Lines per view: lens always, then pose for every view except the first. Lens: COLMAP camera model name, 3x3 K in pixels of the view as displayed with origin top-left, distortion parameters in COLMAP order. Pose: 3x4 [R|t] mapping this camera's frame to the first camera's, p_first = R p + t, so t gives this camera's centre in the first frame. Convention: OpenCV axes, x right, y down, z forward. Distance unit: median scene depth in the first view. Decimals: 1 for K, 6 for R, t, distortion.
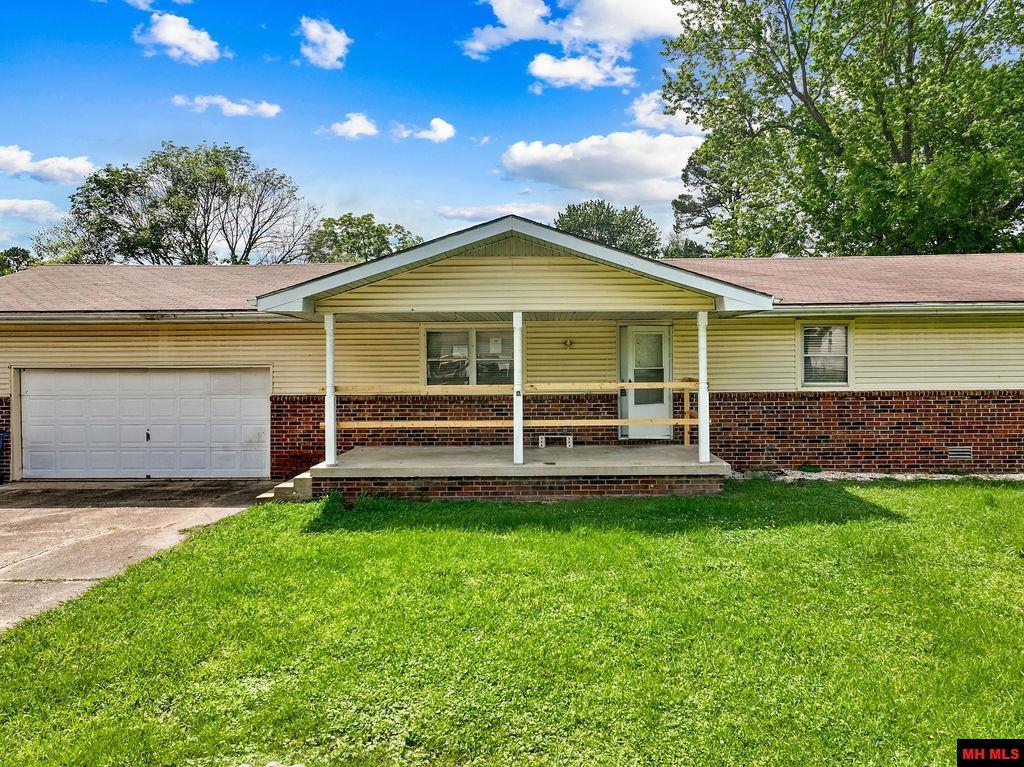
lens RADIAL K [[736.2, 0, 532.7], [0, 736.2, 369.0], [0, 0, 1]] dist [0.004159, 0.003414]
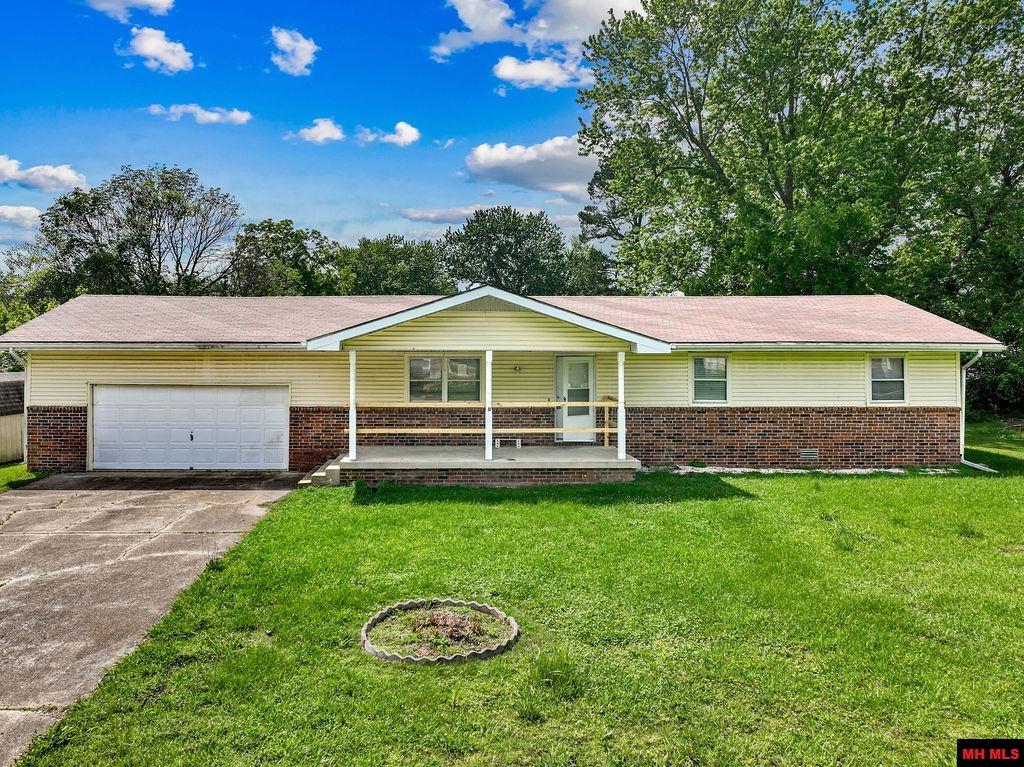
lens RADIAL K [[758.4, 0, 446.1], [0, 758.4, 360.8], [0, 0, 1]] dist [0.002763, 0.004241]
pose [[0.999640, 0.008554, 0.025437, -0.115283], [-0.008454, 0.999956, -0.004021, -0.043150], [-0.025470, 0.003804, 0.999668, -0.359624]]
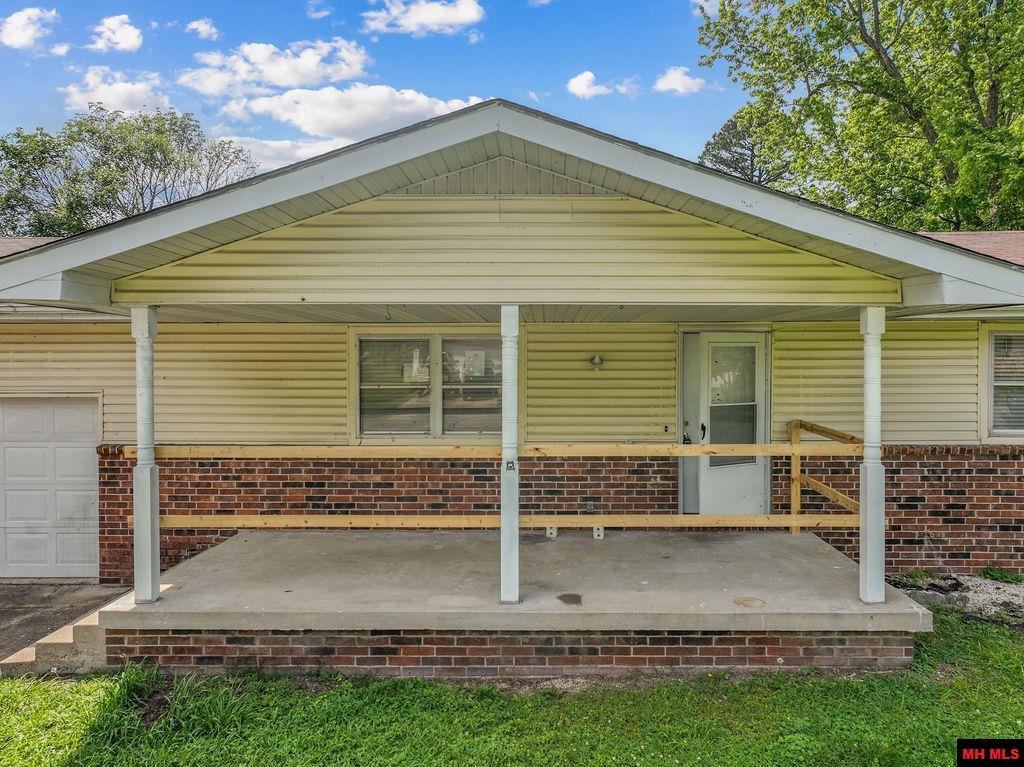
lens RADIAL K [[731.5, 0, 535.3], [0, 731.5, 385.5], [0, 0, 1]] dist [0.004211, 0.005583]
pose [[0.999965, 0.006325, 0.005393, -0.004403], [-0.006438, 0.999752, 0.021311, -0.027332], [-0.005257, -0.021345, 0.999758, 0.411202]]
